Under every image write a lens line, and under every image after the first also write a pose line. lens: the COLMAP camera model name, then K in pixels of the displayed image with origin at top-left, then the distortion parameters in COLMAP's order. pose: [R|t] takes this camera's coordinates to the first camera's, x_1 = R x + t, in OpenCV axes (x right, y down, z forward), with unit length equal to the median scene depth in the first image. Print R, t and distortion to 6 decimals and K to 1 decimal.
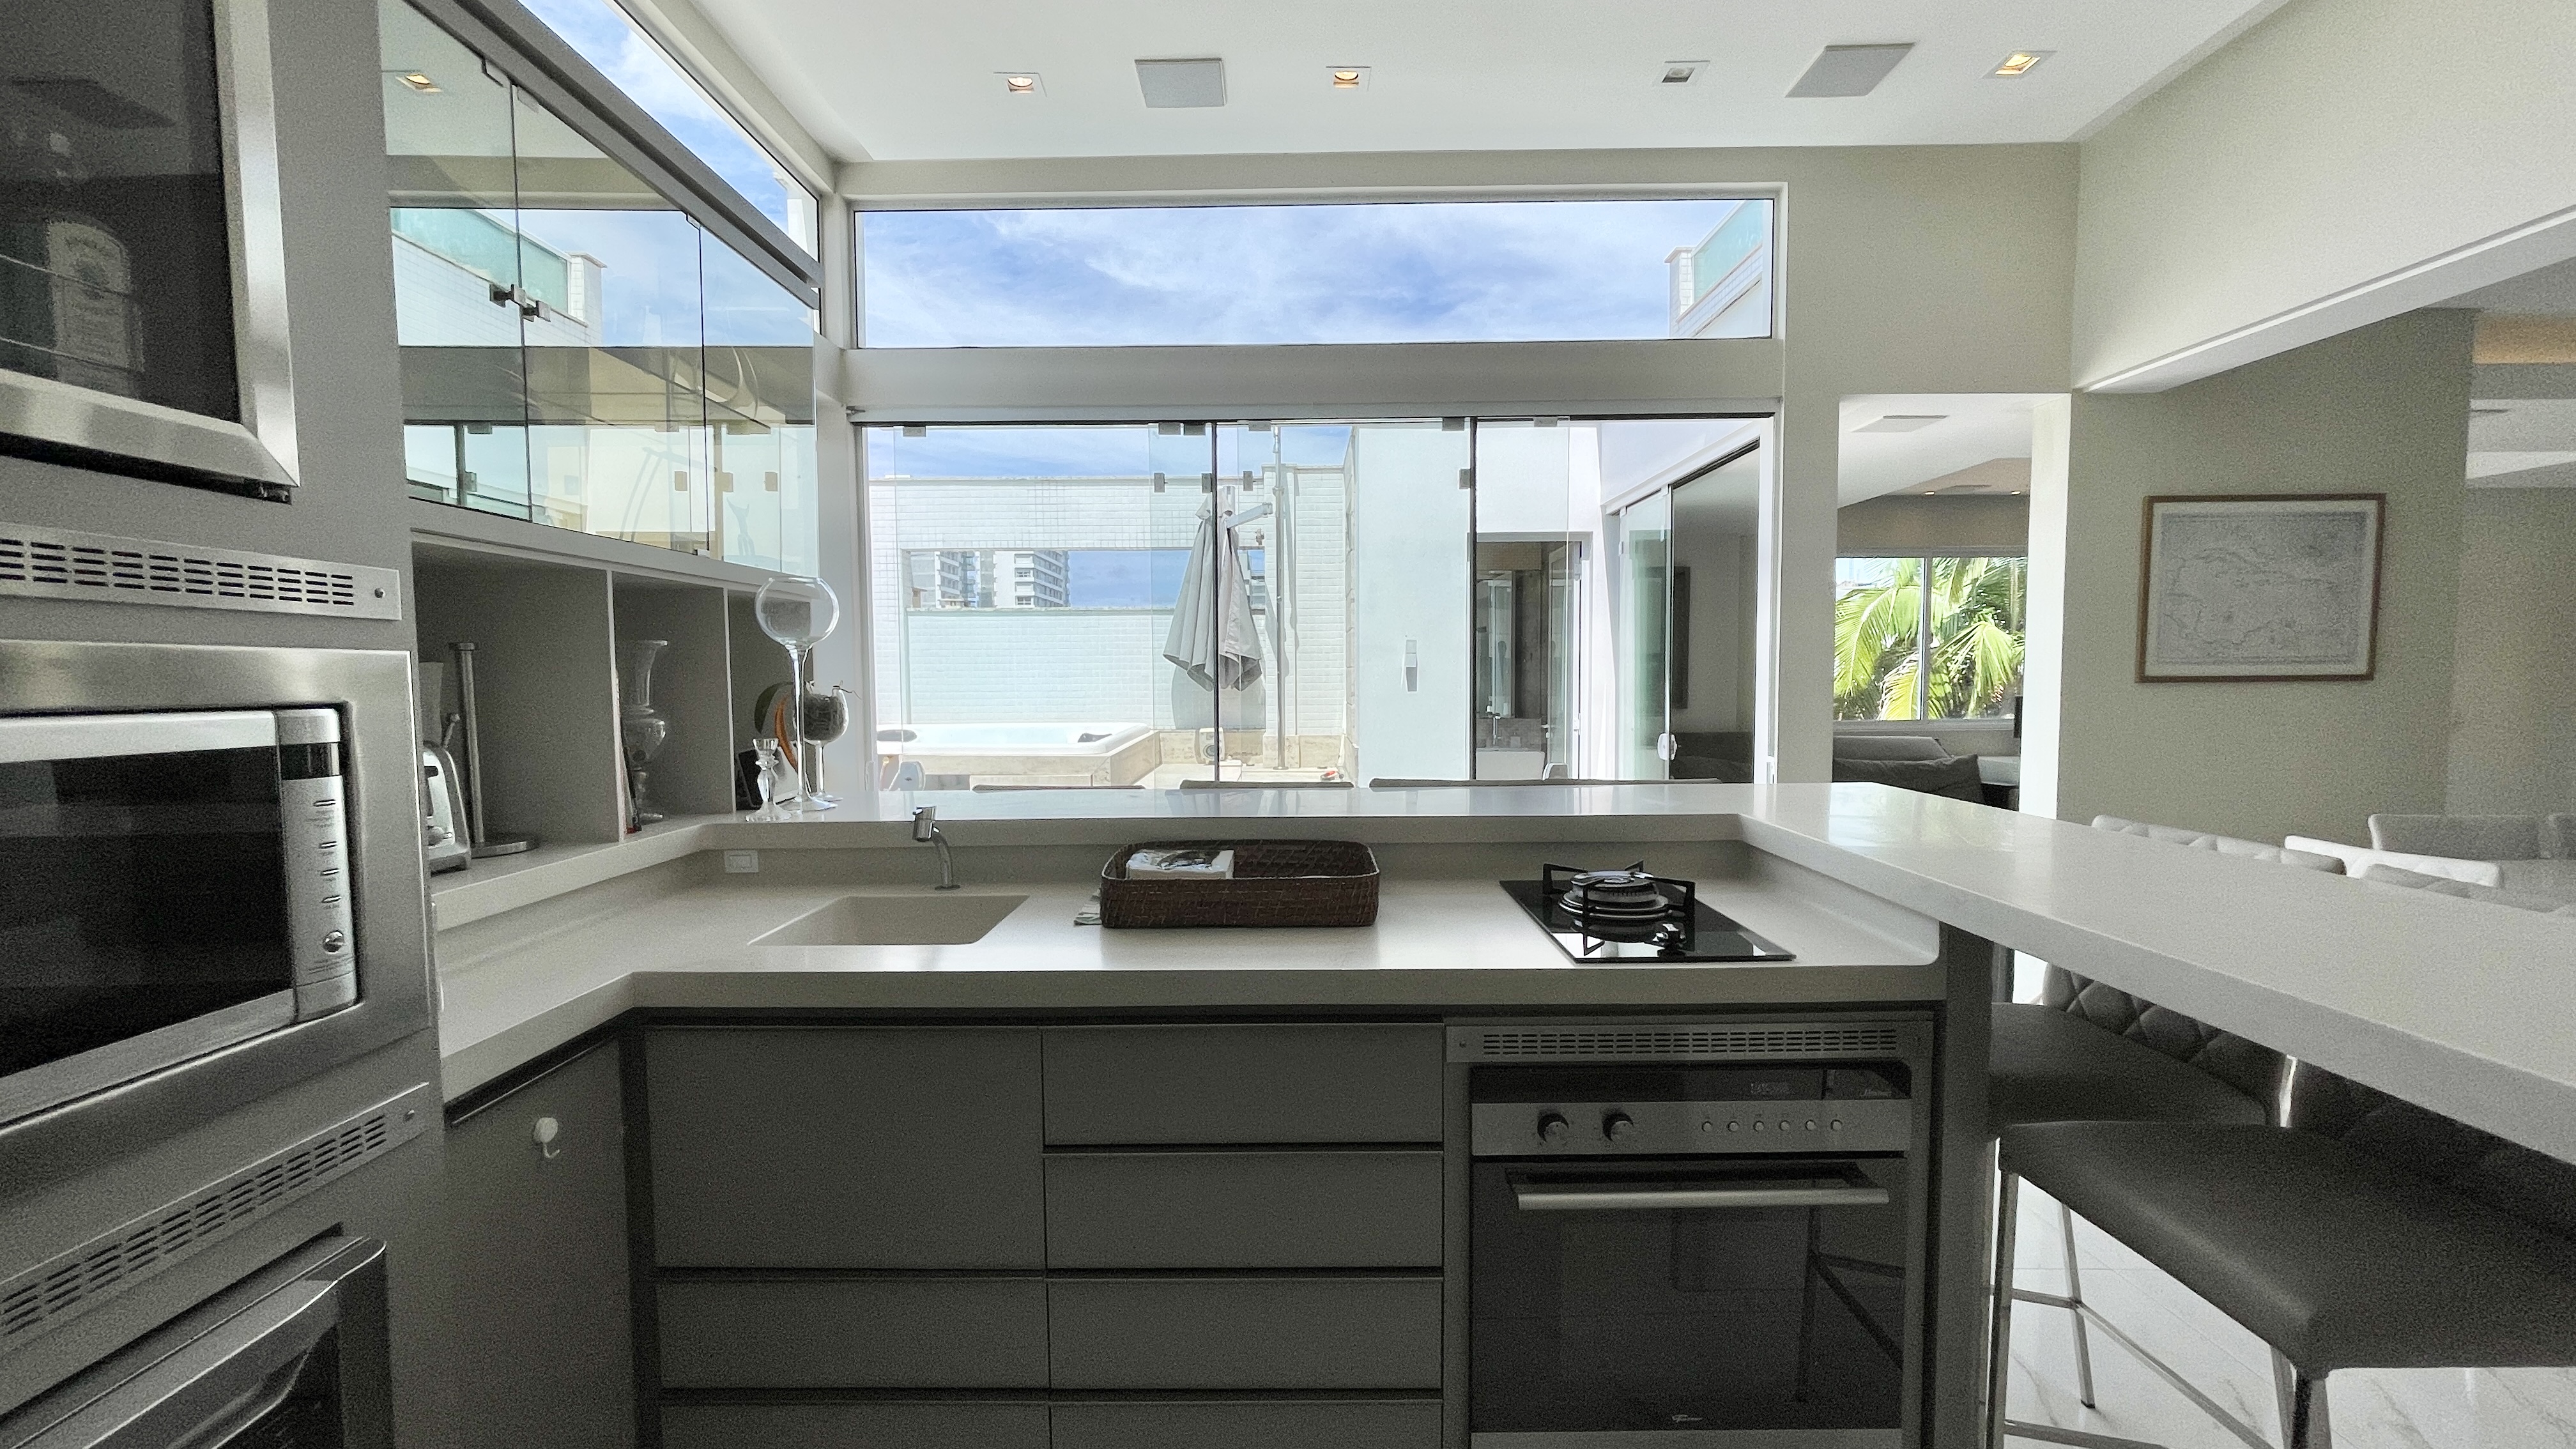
lens RADIAL K [[1040.8, 0, 1279.4], [0, 1040.8, 733.9], [0, 0, 1]] dist [0.004407, 0.000389]
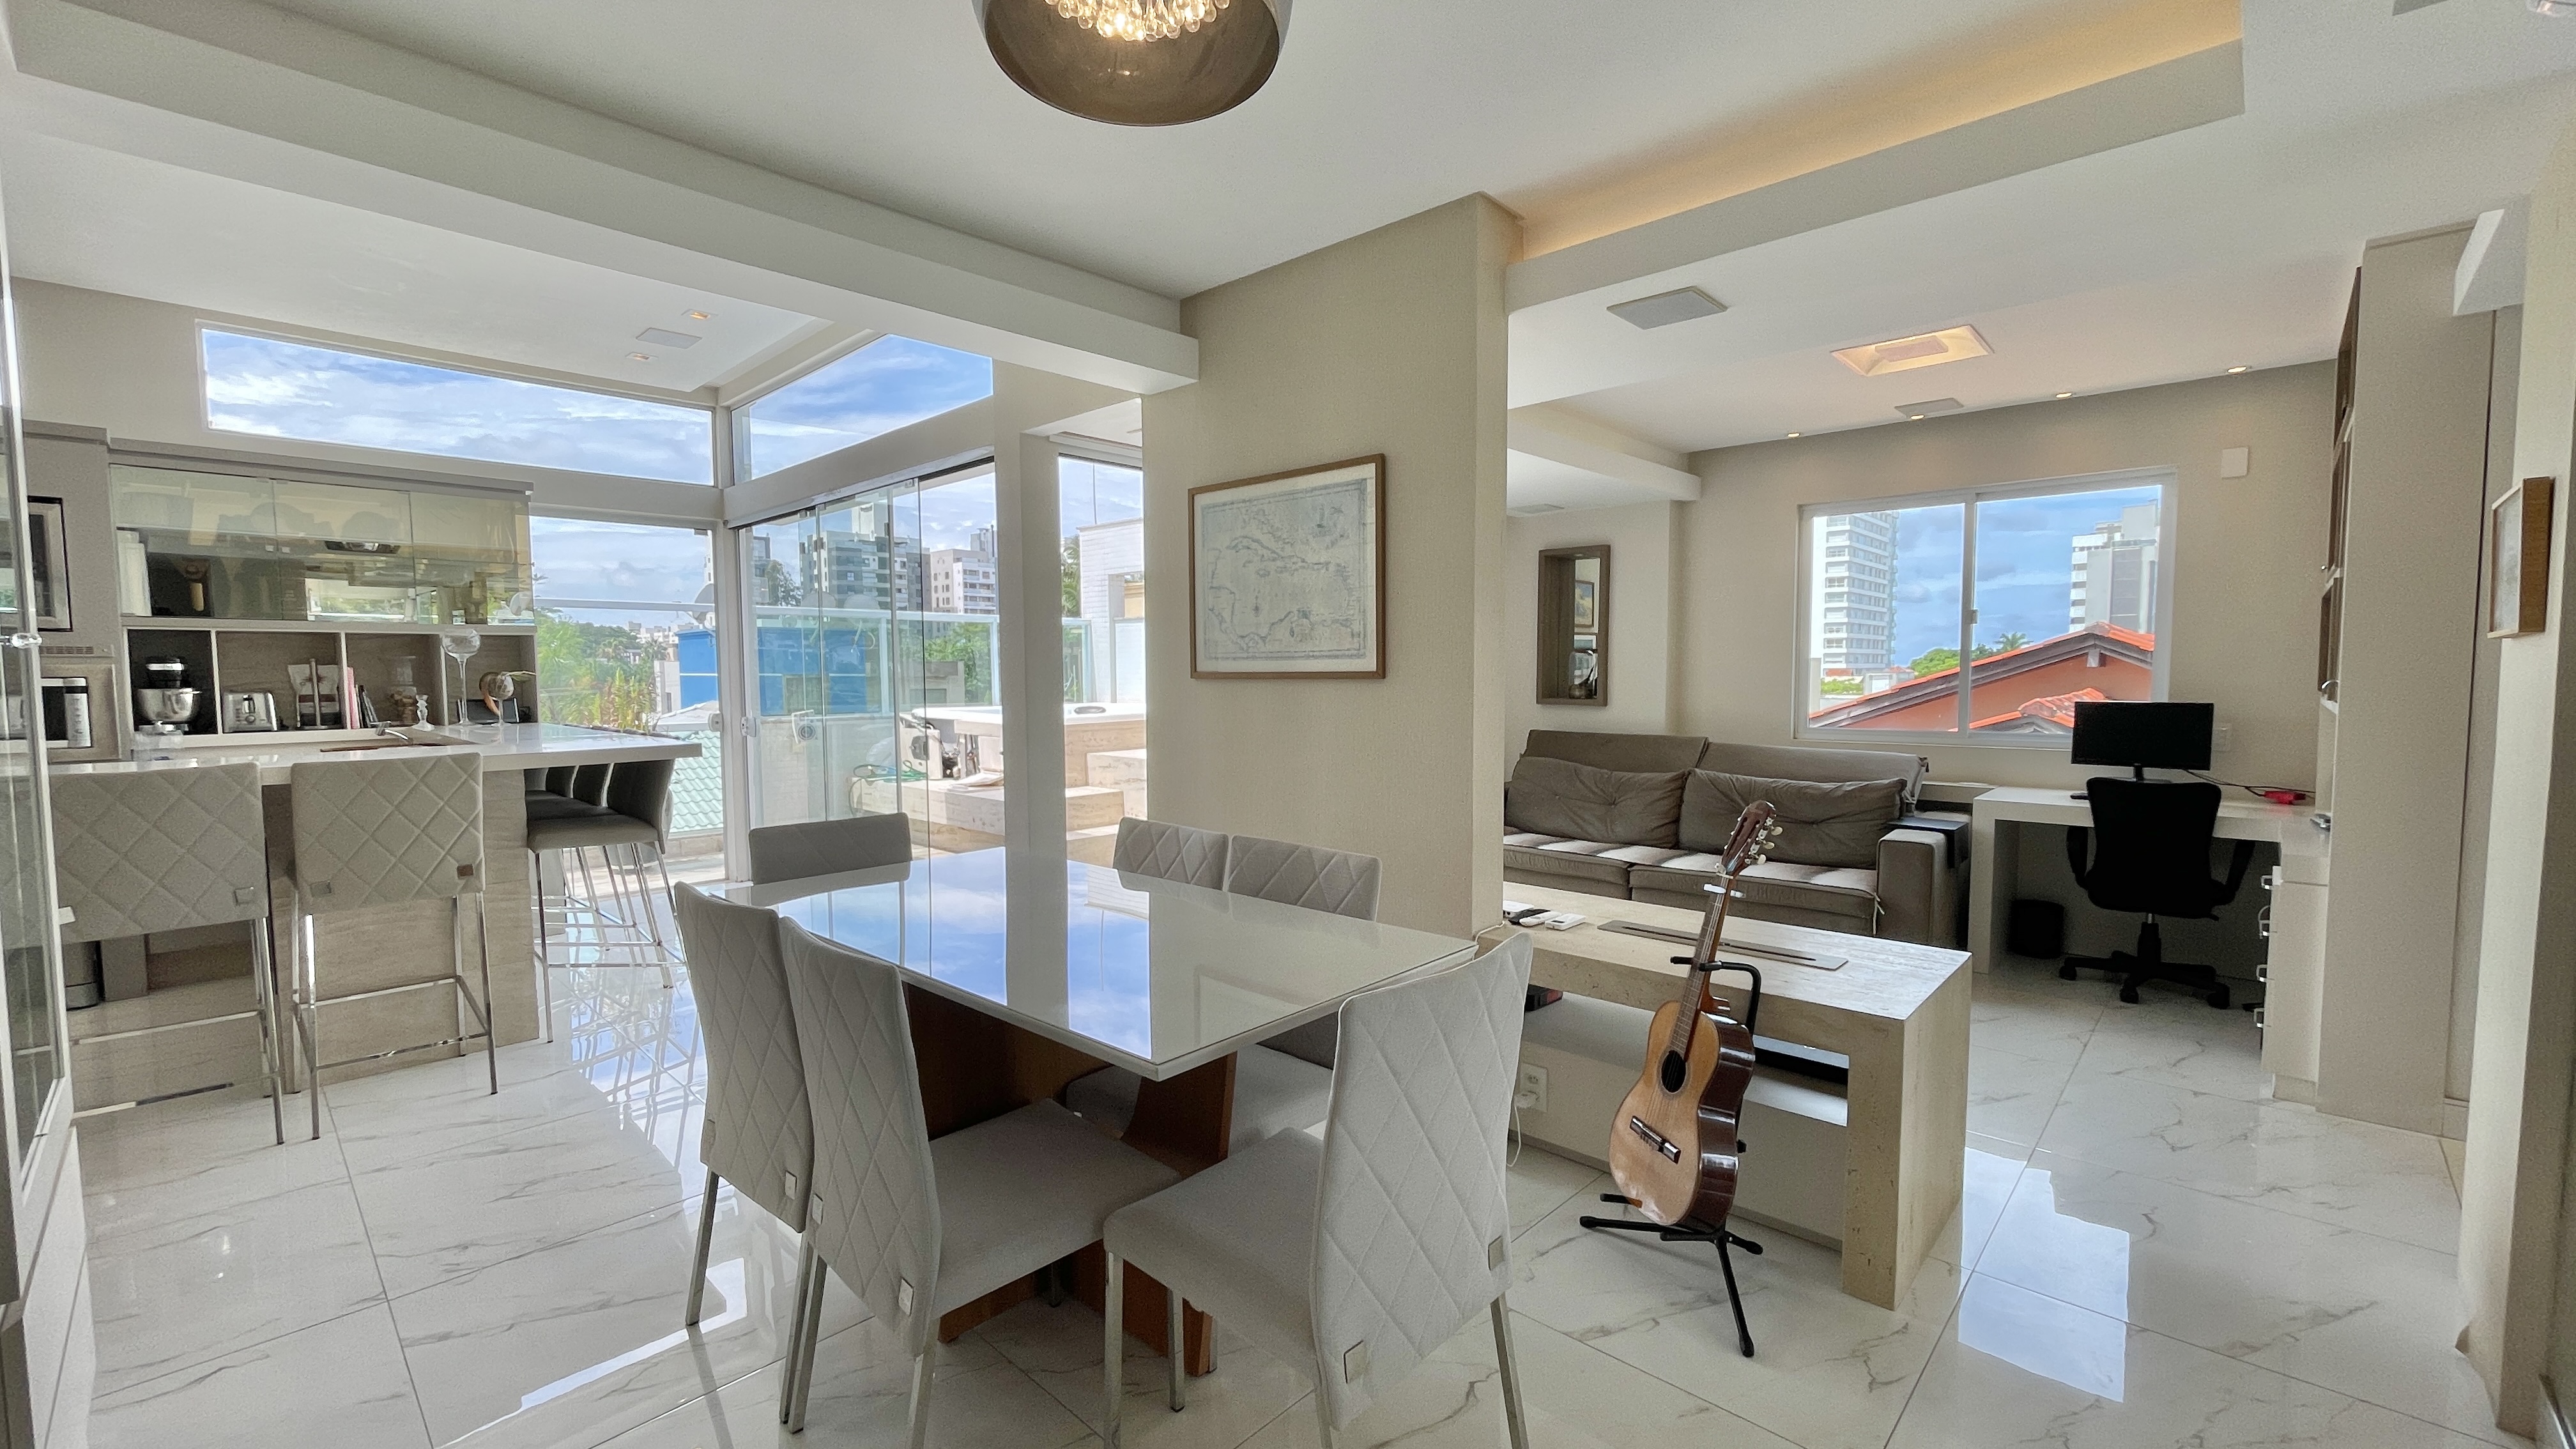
lens RADIAL K [[1040.8, 0, 1274.2], [0, 1040.8, 740.6], [0, 0, 1]] dist [0.004407, 0.000389]
pose [[0.728427, 0.049198, -0.683355, 1.552088], [-0.038239, 0.998783, 0.031147, -0.024408], [0.684056, 0.003443, 0.729422, 0.336258]]
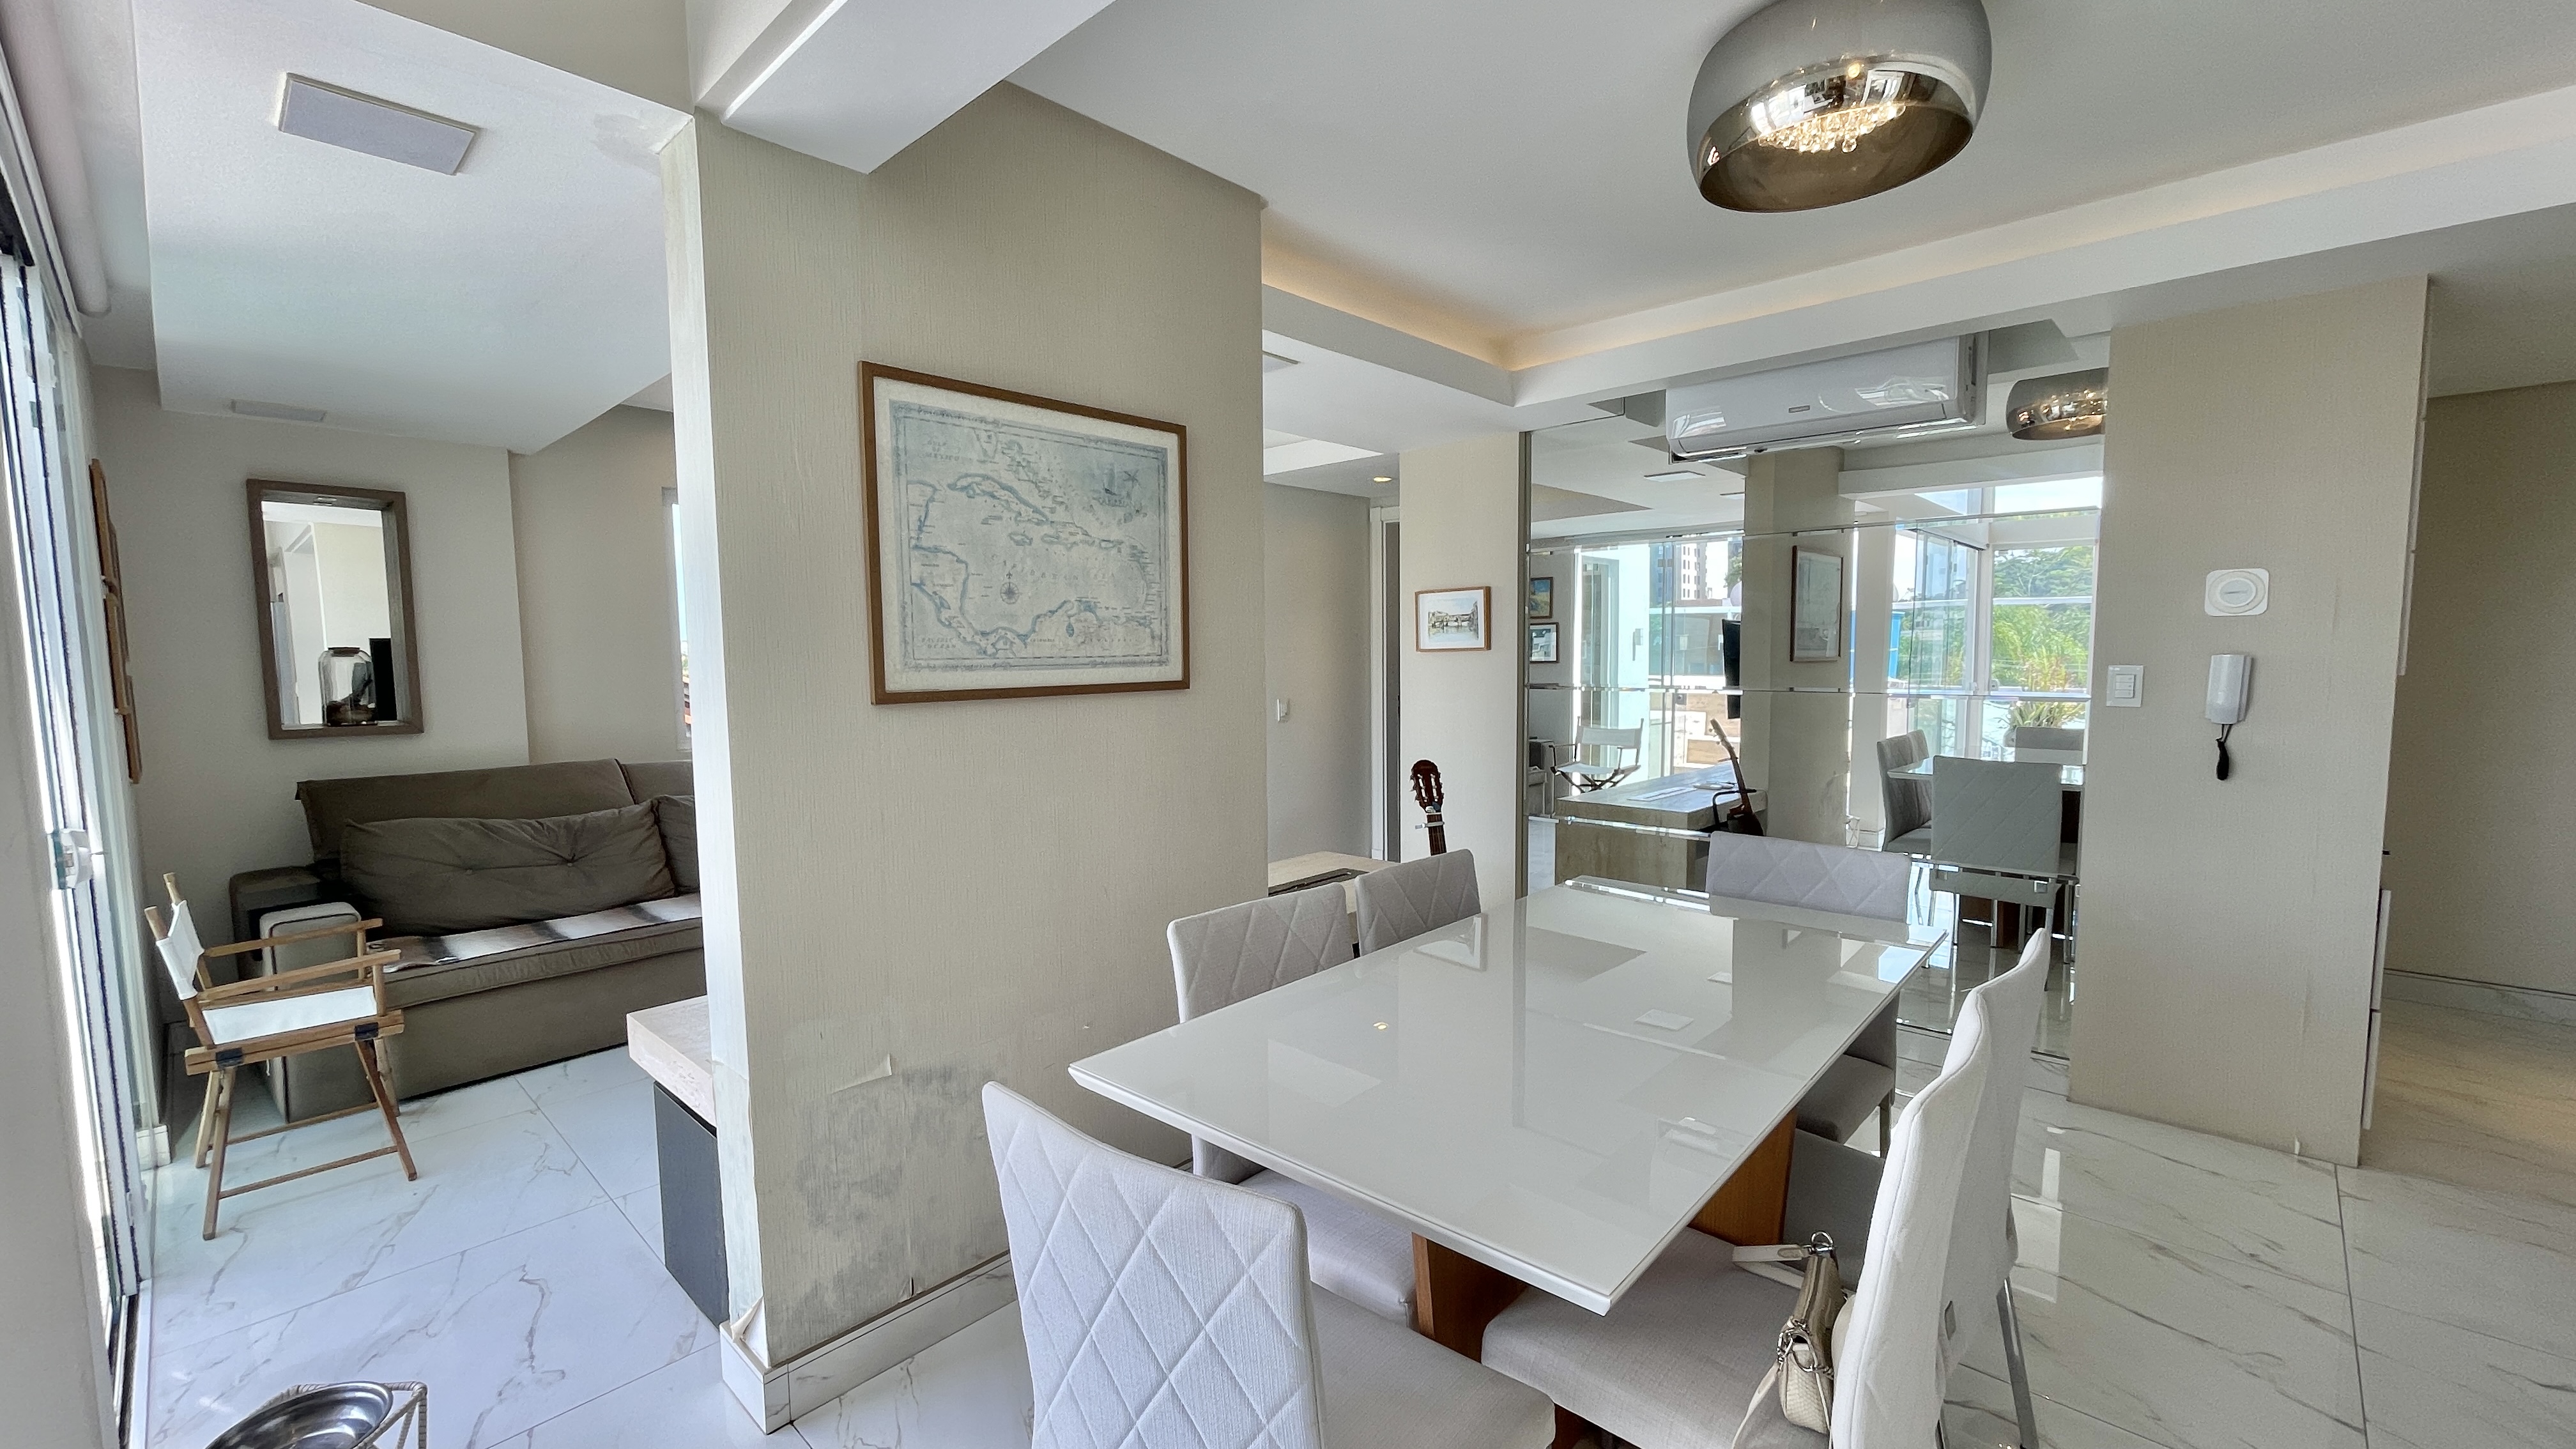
lens RADIAL K [[1040.8, 0, 1283.2], [0, 1040.8, 731.1], [0, 0, 1]] dist [0.004407, 0.000389]
pose [[0.677390, -0.058587, 0.733287, 0.563904], [0.049401, 0.998196, 0.034117, -0.043279], [-0.733963, 0.013115, 0.679063, 0.467631]]
